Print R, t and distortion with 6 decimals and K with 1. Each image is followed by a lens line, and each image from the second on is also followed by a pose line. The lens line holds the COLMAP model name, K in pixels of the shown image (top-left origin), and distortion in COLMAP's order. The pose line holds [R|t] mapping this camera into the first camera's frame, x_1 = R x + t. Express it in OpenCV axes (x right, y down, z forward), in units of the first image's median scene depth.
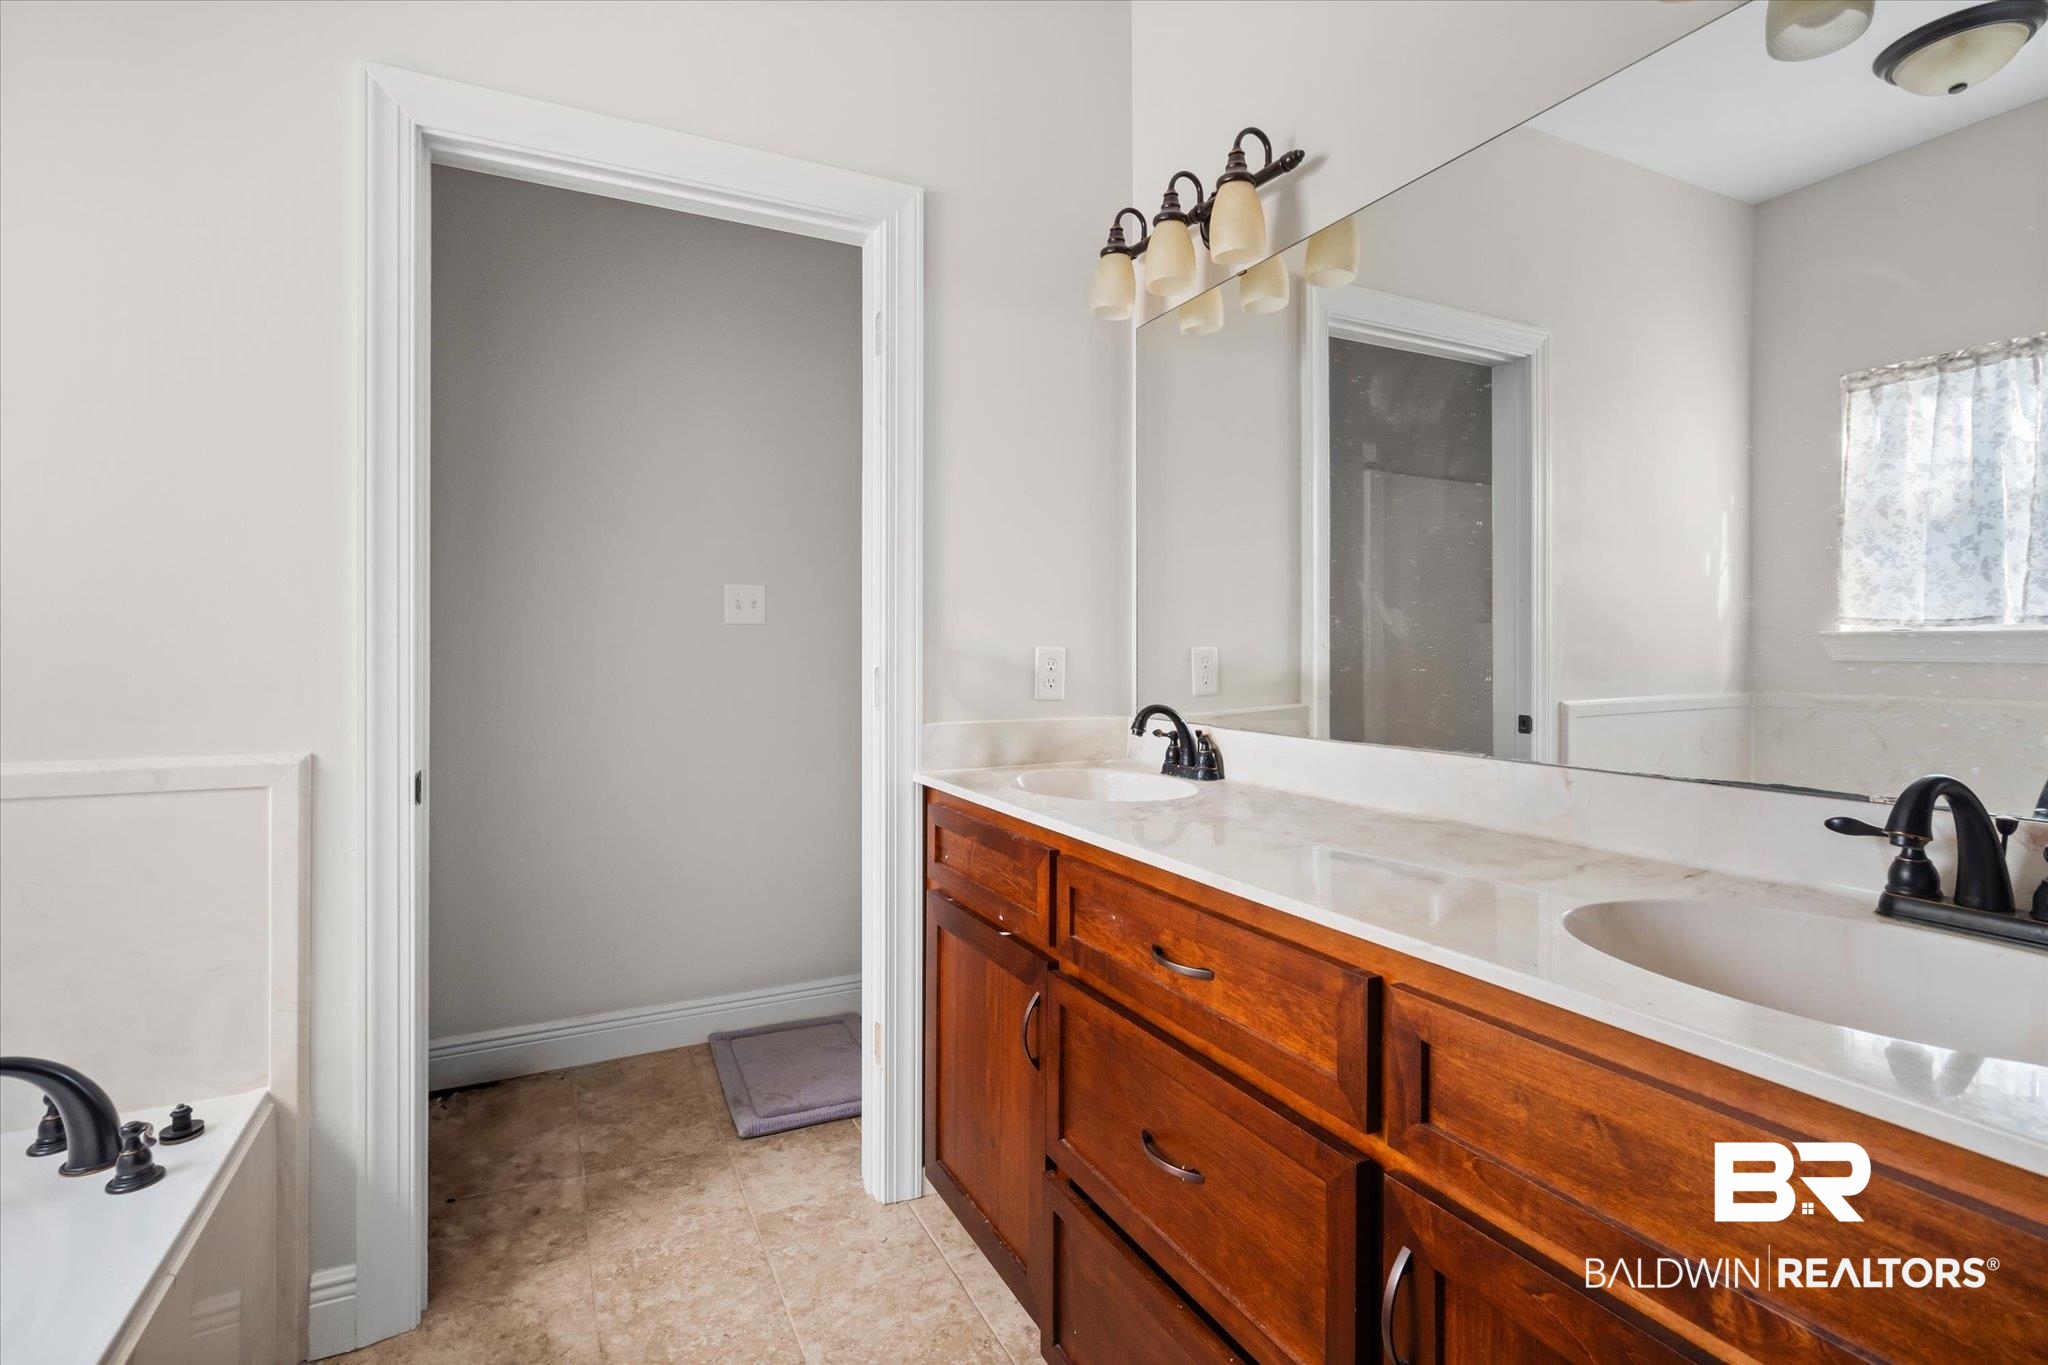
lens RADIAL K [[946.5, 0, 1005.4], [0, 946.5, 651.1], [0, 0, 1]] dist [-0.002546, -0.000515]
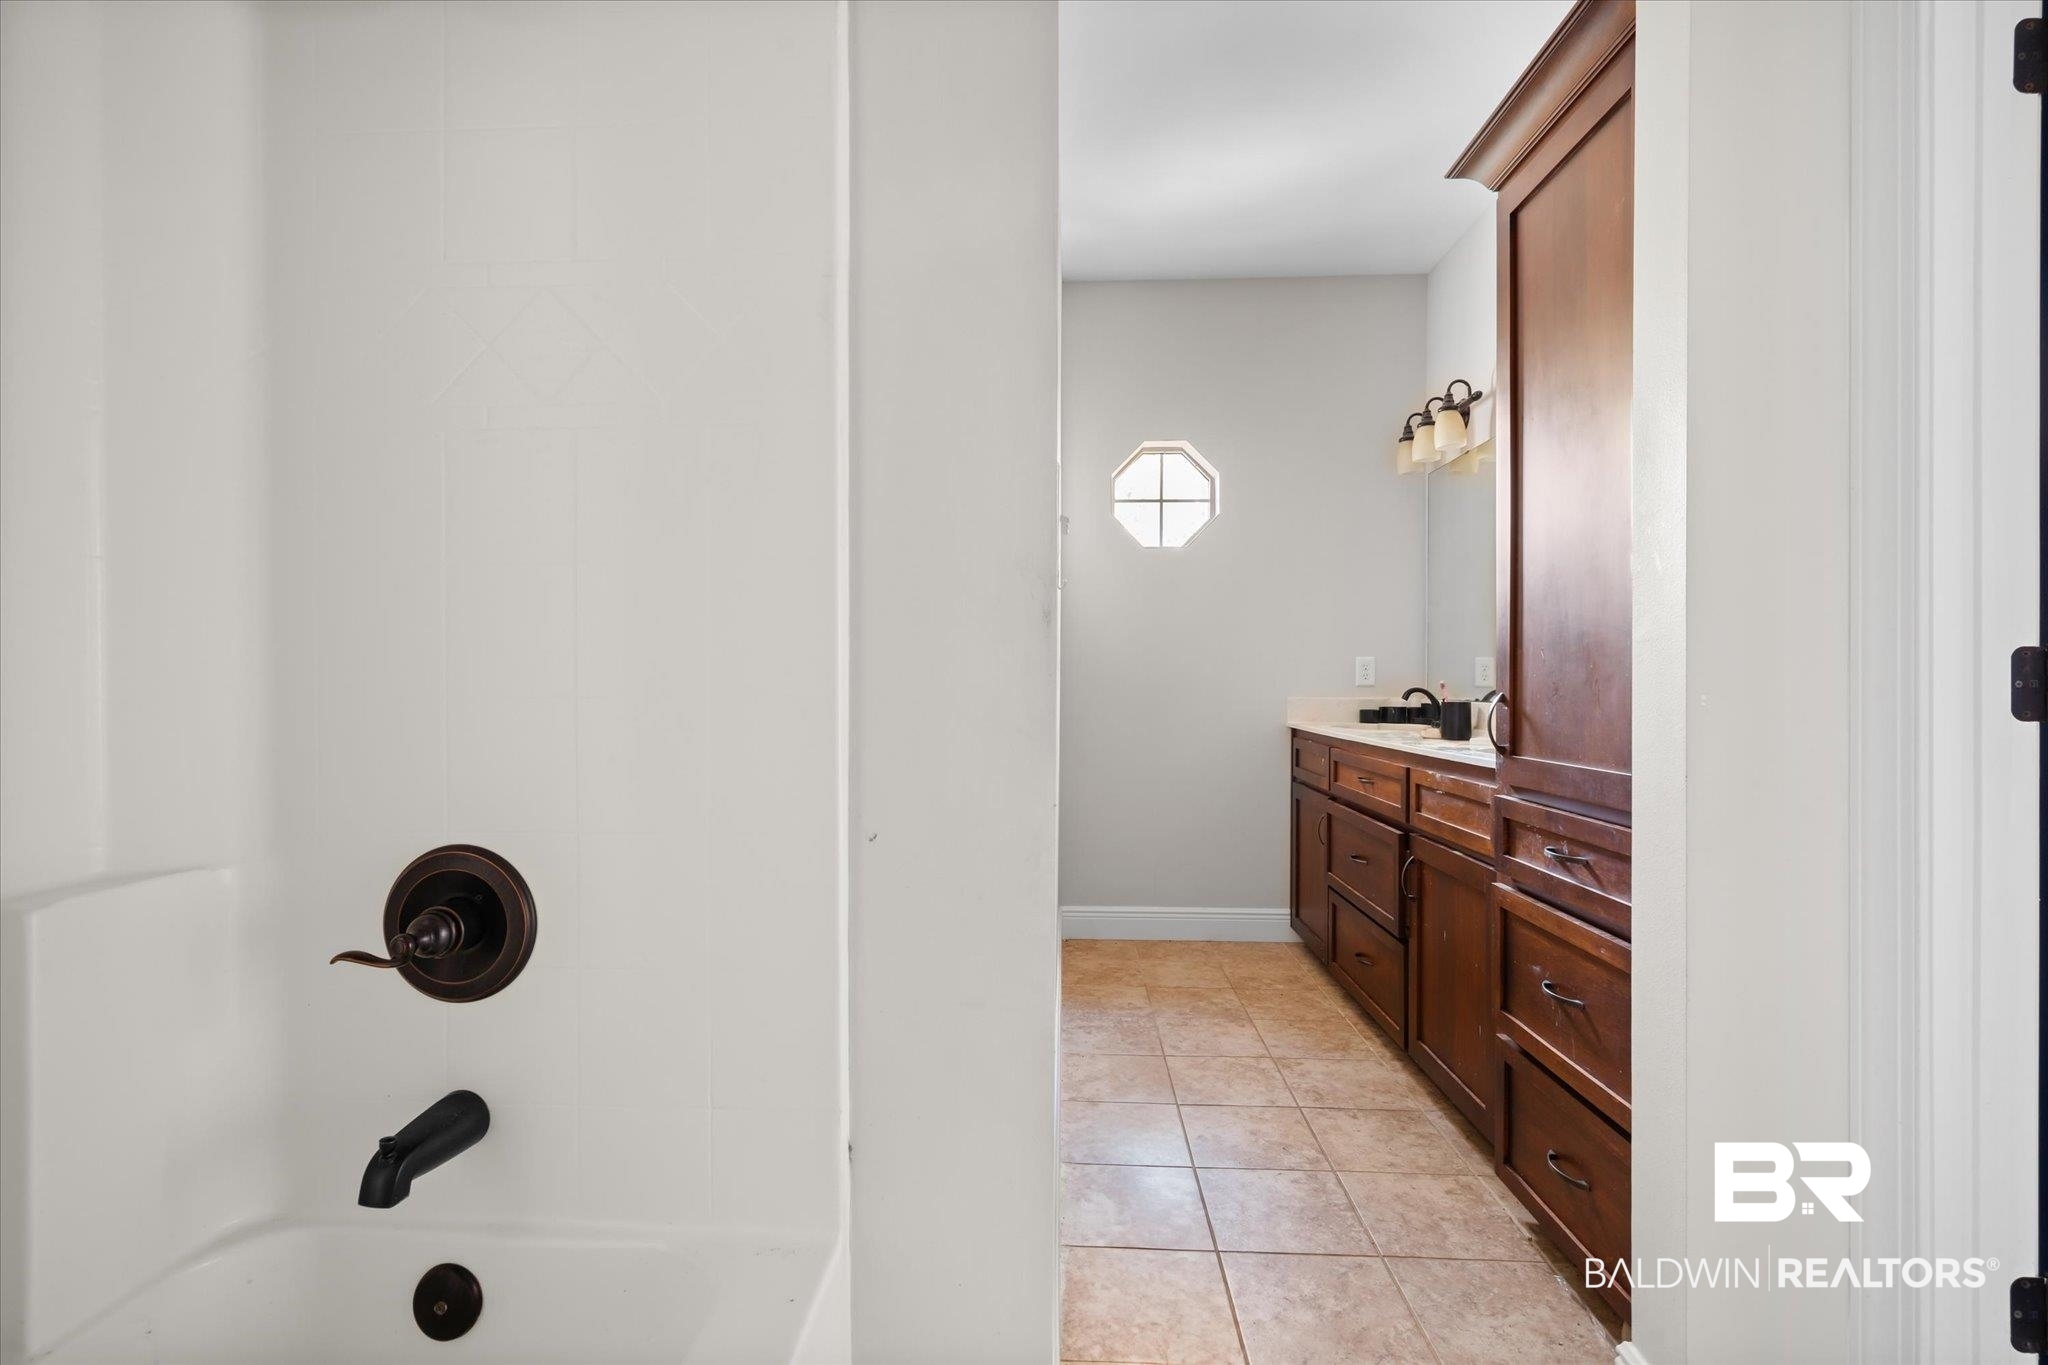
lens RADIAL K [[946.5, 0, 1005.4], [0, 946.5, 651.1], [0, 0, 1]] dist [-0.002546, -0.000515]
pose [[0.836785, -0.018827, -0.547208, 0.476844], [0.001609, 0.999489, -0.031927, 0.042580], [0.547529, 0.025836, 0.836387, -0.959065]]
